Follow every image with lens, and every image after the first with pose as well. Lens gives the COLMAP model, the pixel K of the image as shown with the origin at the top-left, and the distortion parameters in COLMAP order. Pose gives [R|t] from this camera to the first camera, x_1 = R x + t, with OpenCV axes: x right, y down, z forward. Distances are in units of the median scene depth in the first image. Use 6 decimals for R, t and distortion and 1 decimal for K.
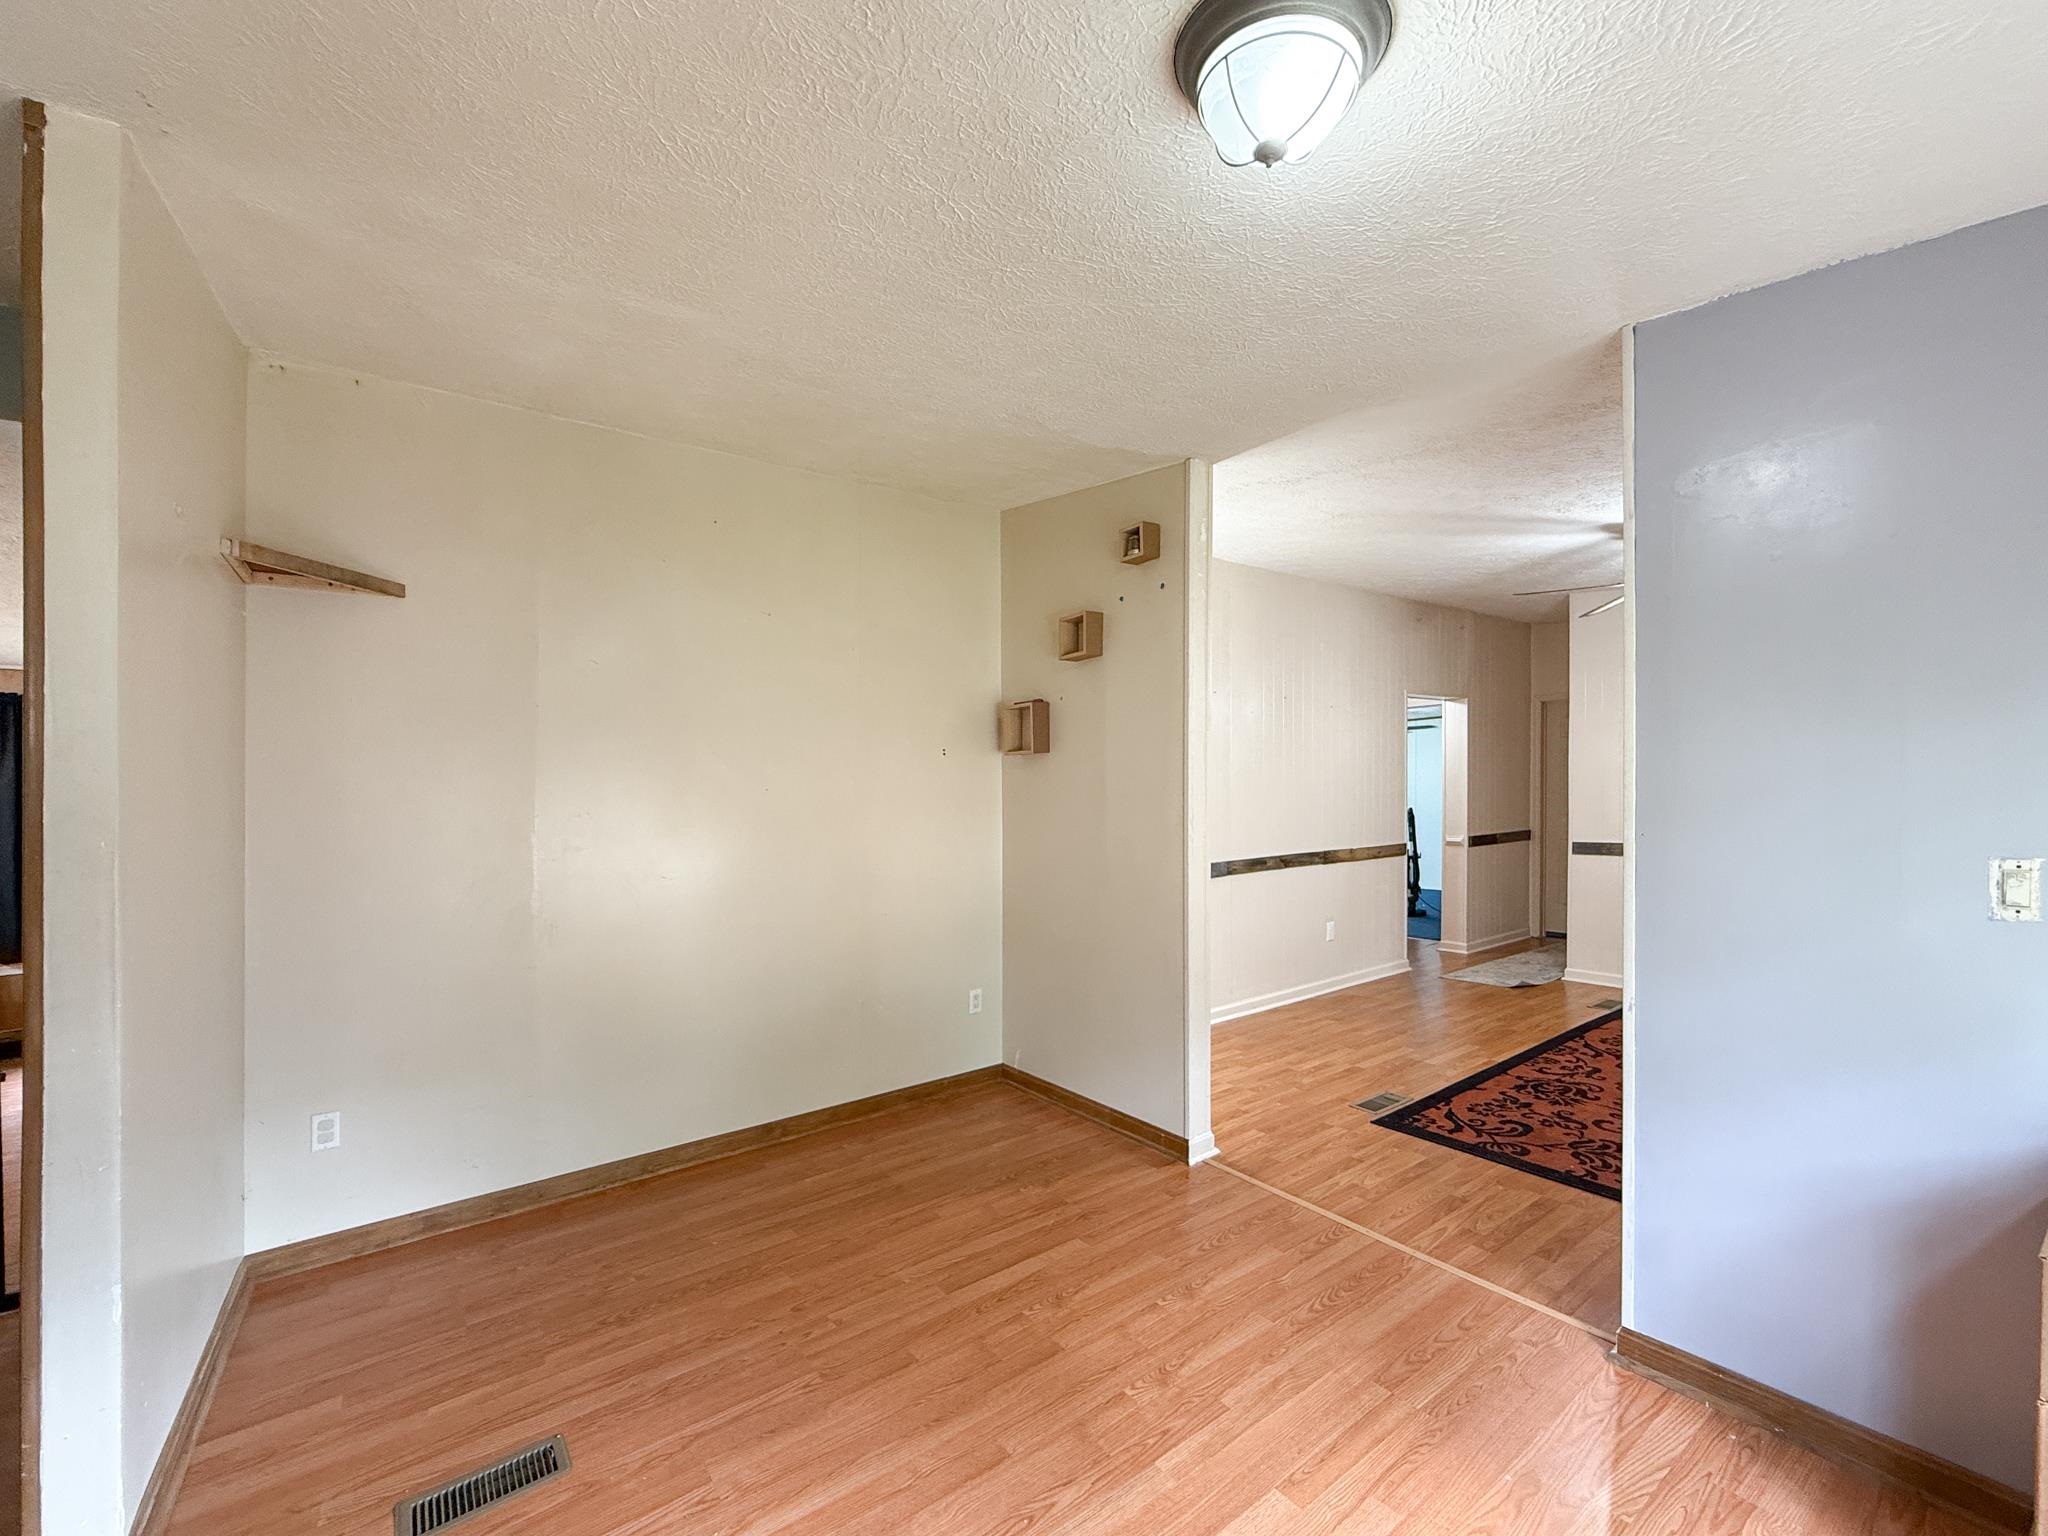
lens RADIAL K [[835.2, 0, 1018.2], [0, 835.2, 768.6], [0, 0, 1]] dist [0.000344, 0.000070]
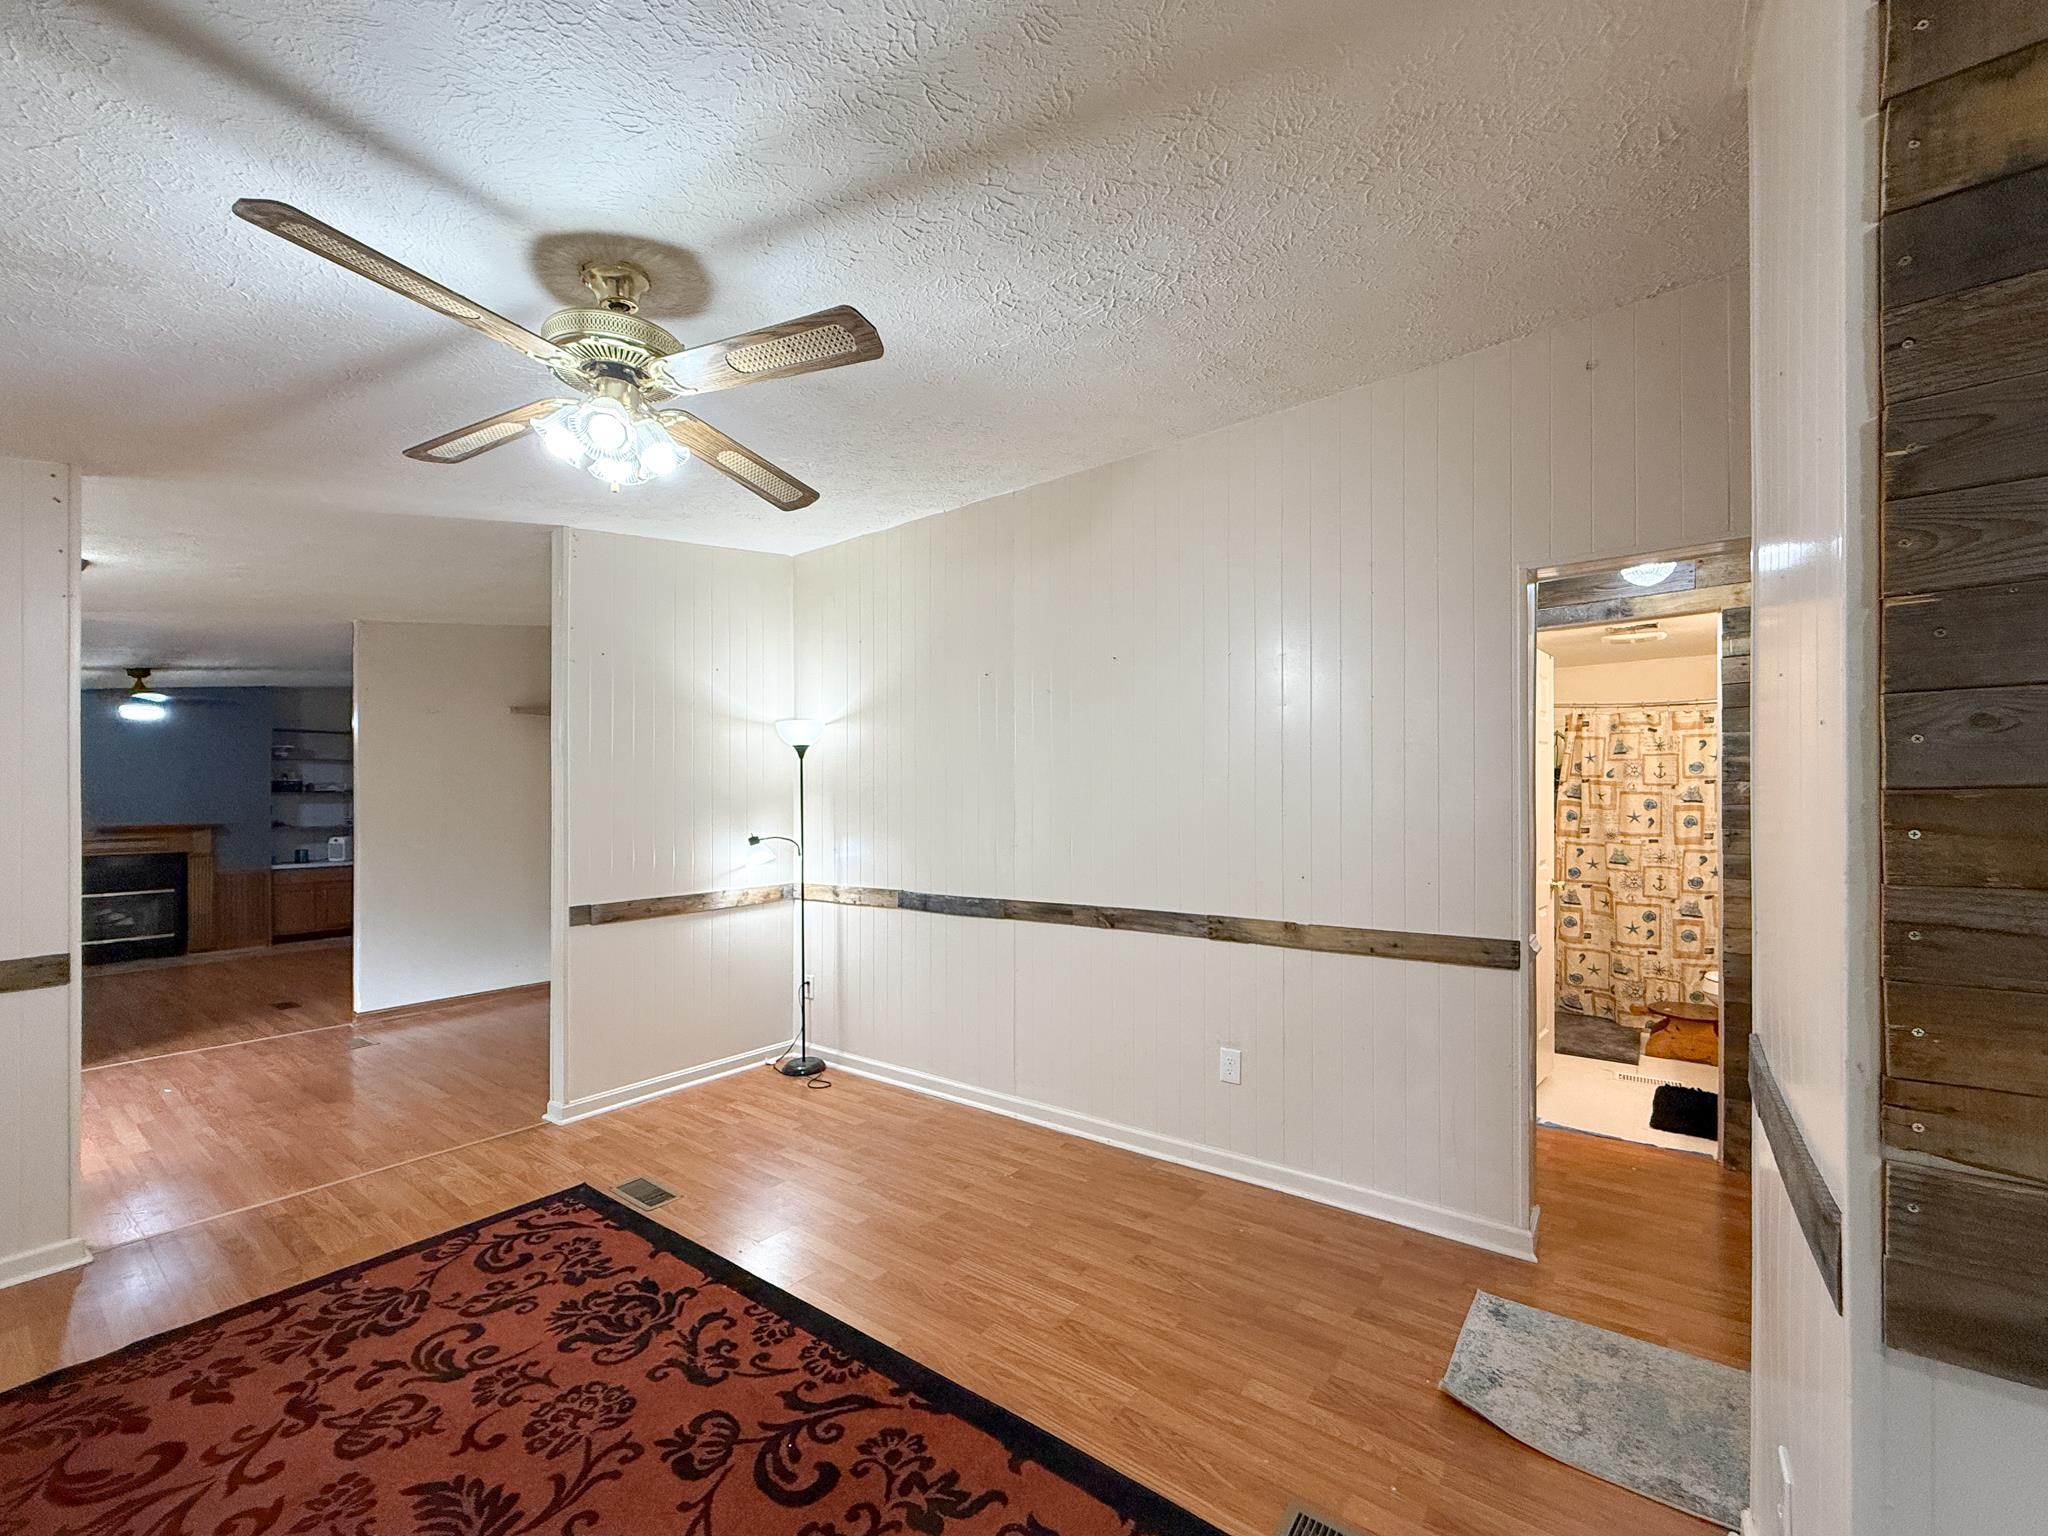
lens RADIAL K [[835.2, 0, 1028.1], [0, 835.2, 791.4], [0, 0, 1]] dist [0.000344, 0.000070]
pose [[0.296767, 0.019776, -0.954745, 1.274903], [0.038346, 0.998732, 0.032606, -0.006353], [0.954180, -0.046287, 0.295632, 1.093325]]
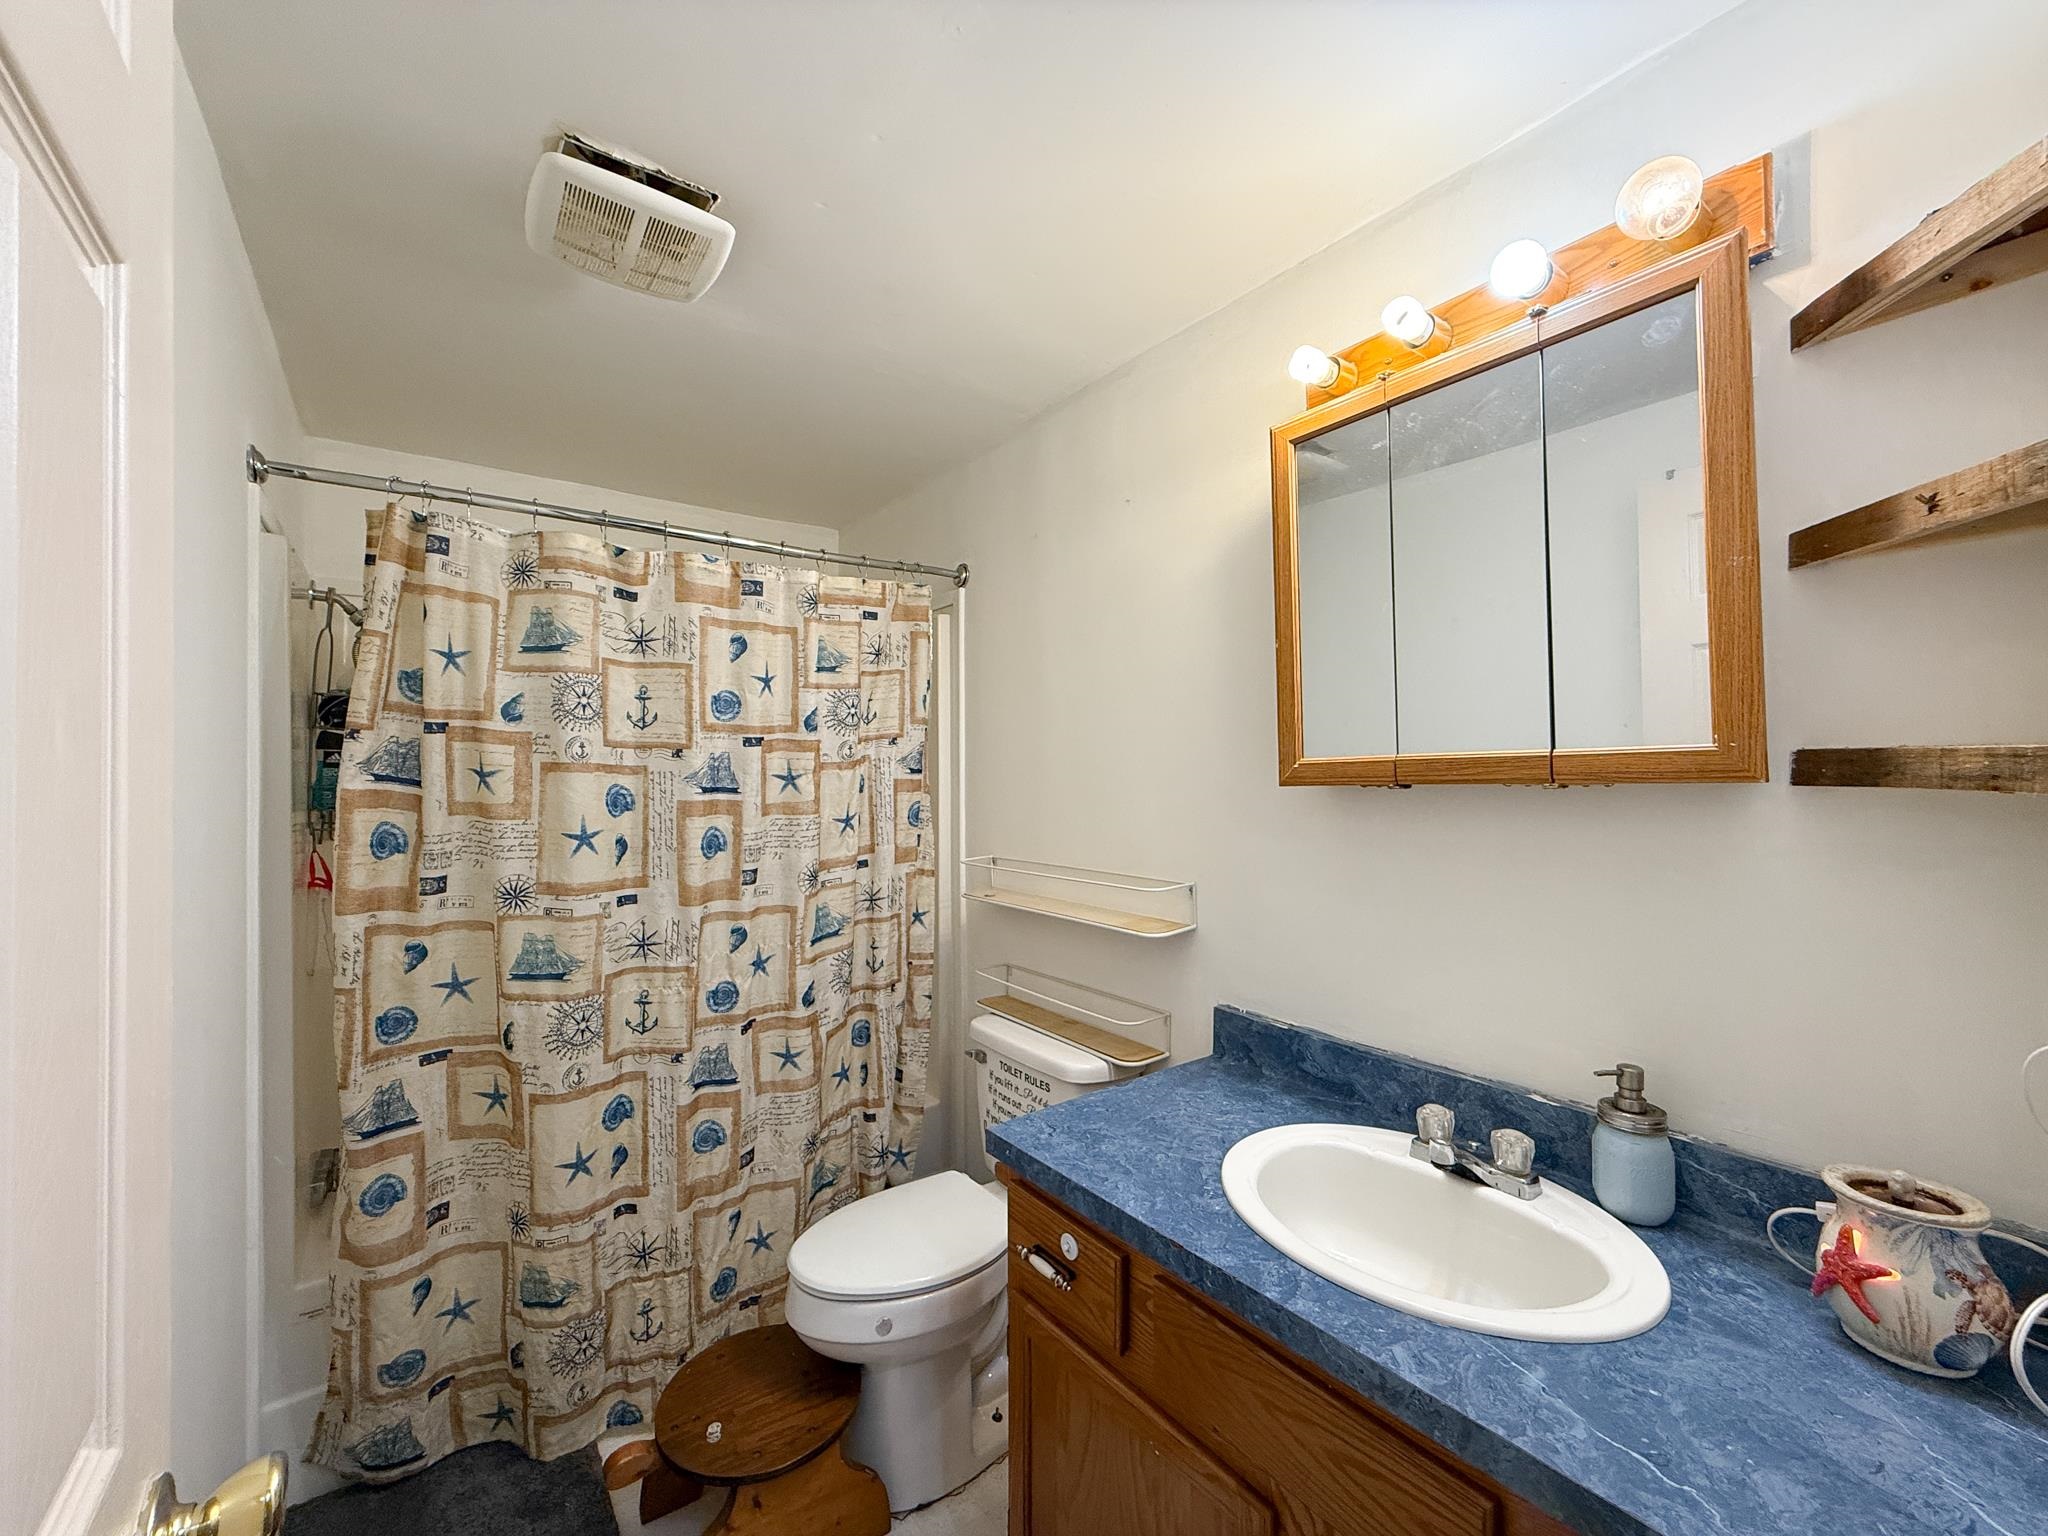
lens RADIAL K [[835.2, 0, 1035.7], [0, 835.2, 780.6], [0, 0, 1]] dist [0.000344, 0.000070]
pose [[0.999812, 0.019036, -0.003792, 0.603168], [-0.018870, 0.999028, 0.039847, 0.055400], [0.004546, -0.039768, 0.999199, 1.878504]]
